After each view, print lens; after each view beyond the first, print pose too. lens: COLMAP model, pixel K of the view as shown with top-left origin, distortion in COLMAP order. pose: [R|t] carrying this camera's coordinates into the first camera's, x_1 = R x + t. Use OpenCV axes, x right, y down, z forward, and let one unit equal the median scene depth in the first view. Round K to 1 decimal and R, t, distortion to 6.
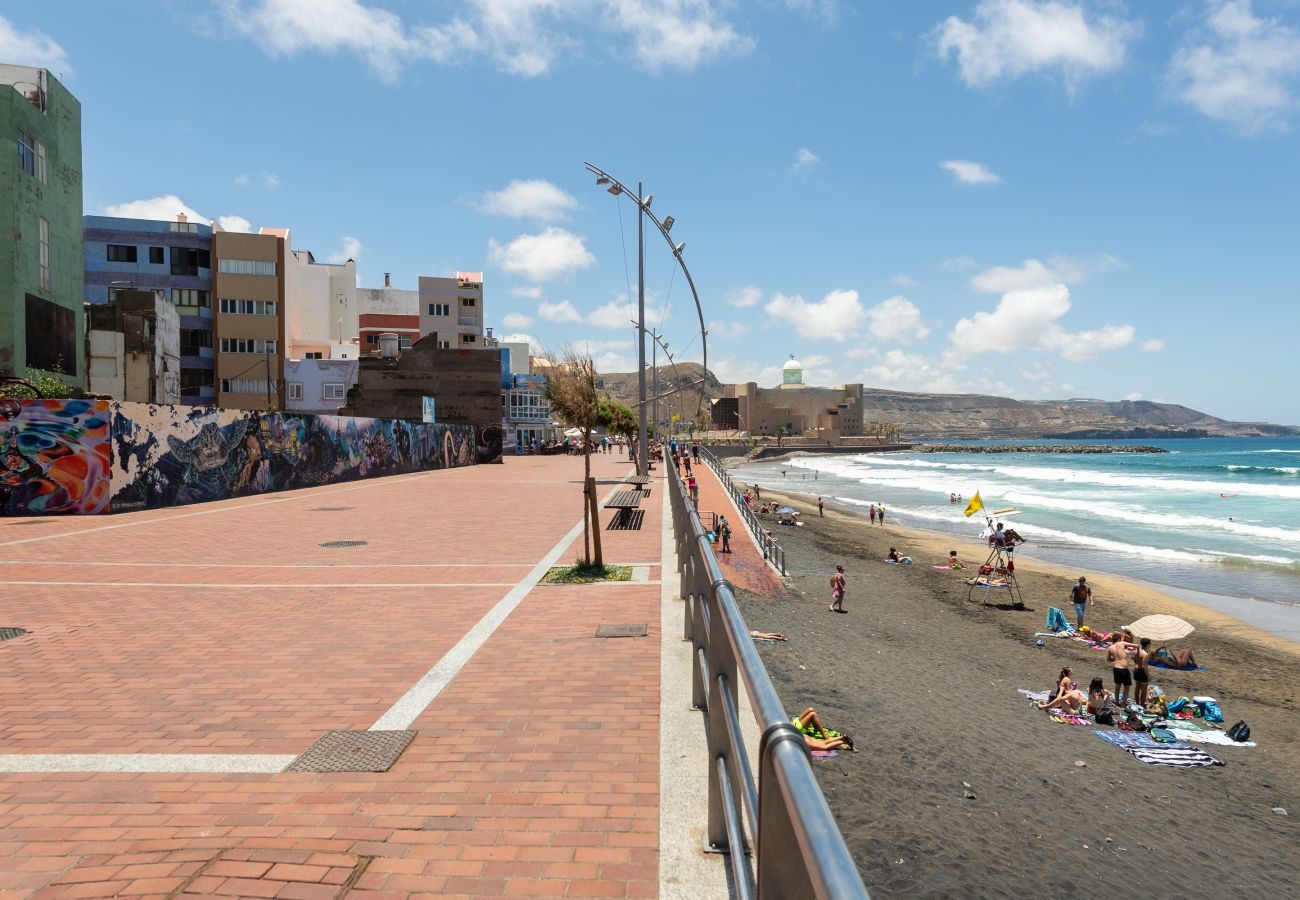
lens RADIAL K [[642.7, 0, 650.0], [0, 642.7, 450.0], [0, 0, 1]] dist [0.002760, -0.001102]
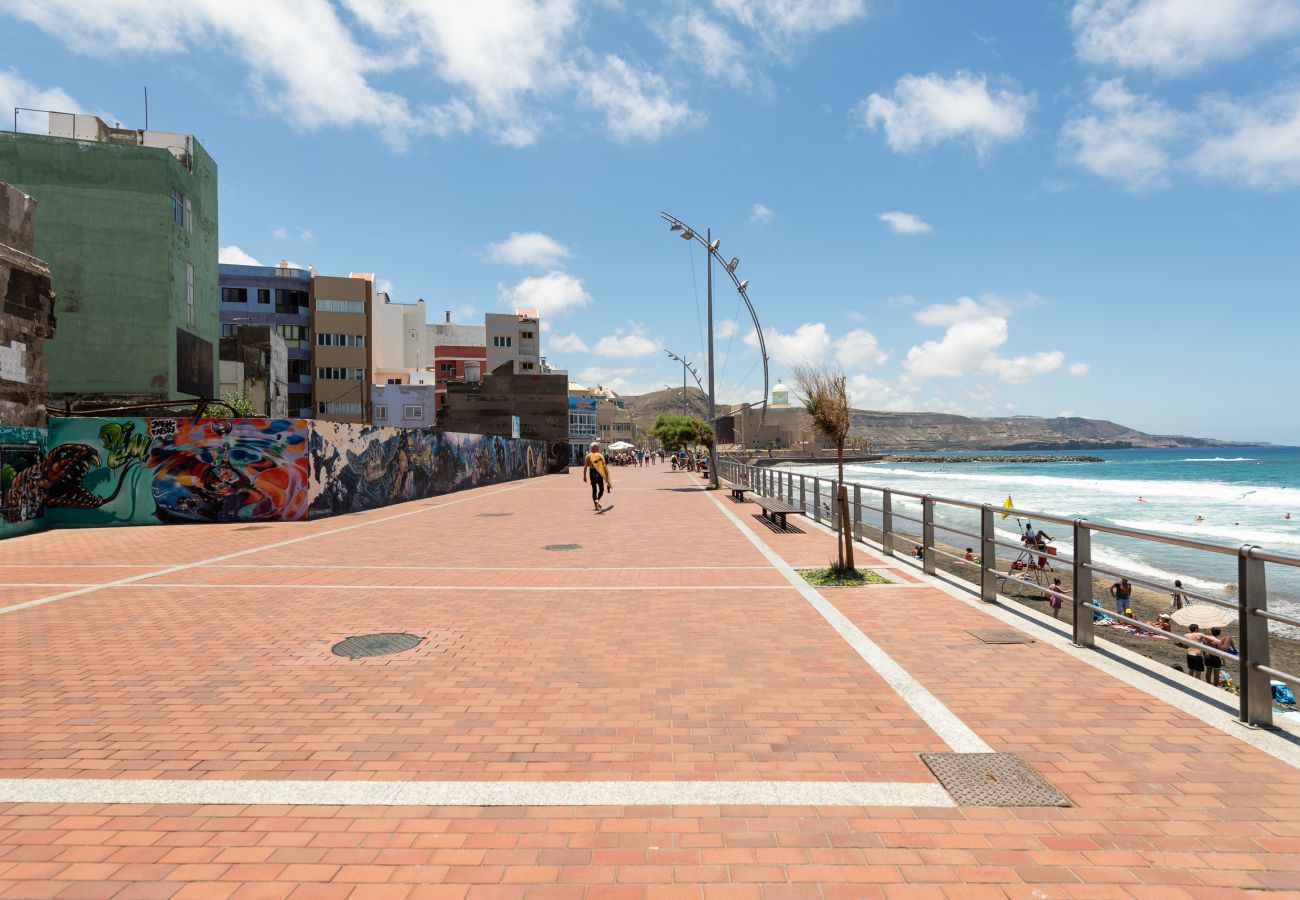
lens RADIAL K [[548.3, 0, 648.6], [0, 548.3, 454.1], [0, 0, 1]] dist [0.001653, 0.000004]
pose [[0.999978, -0.004858, -0.004618, -0.085498], [0.004796, 0.999899, -0.013349, -0.000081], [0.004682, 0.013327, 0.999900, 0.016464]]
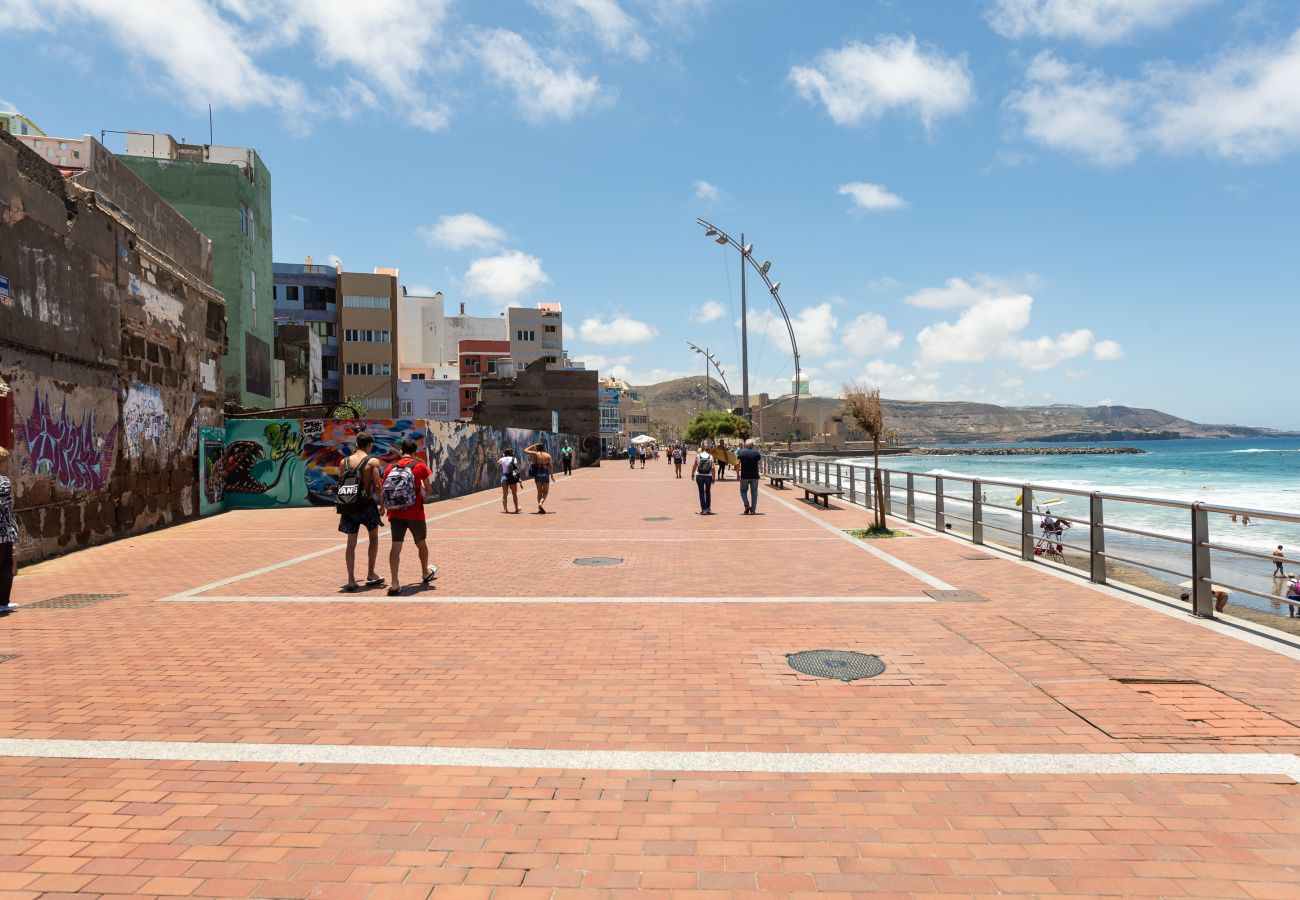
lens RADIAL K [[587.2, 0, 650.0], [0, 587.2, 450.0], [0, 0, 1]] dist [0.001736, -0.000281]
pose [[0.999793, -0.009880, -0.017775, -0.123565], [0.009705, 0.999904, -0.009867, 0.001542], [0.017871, 0.009692, 0.999793, -0.078009]]
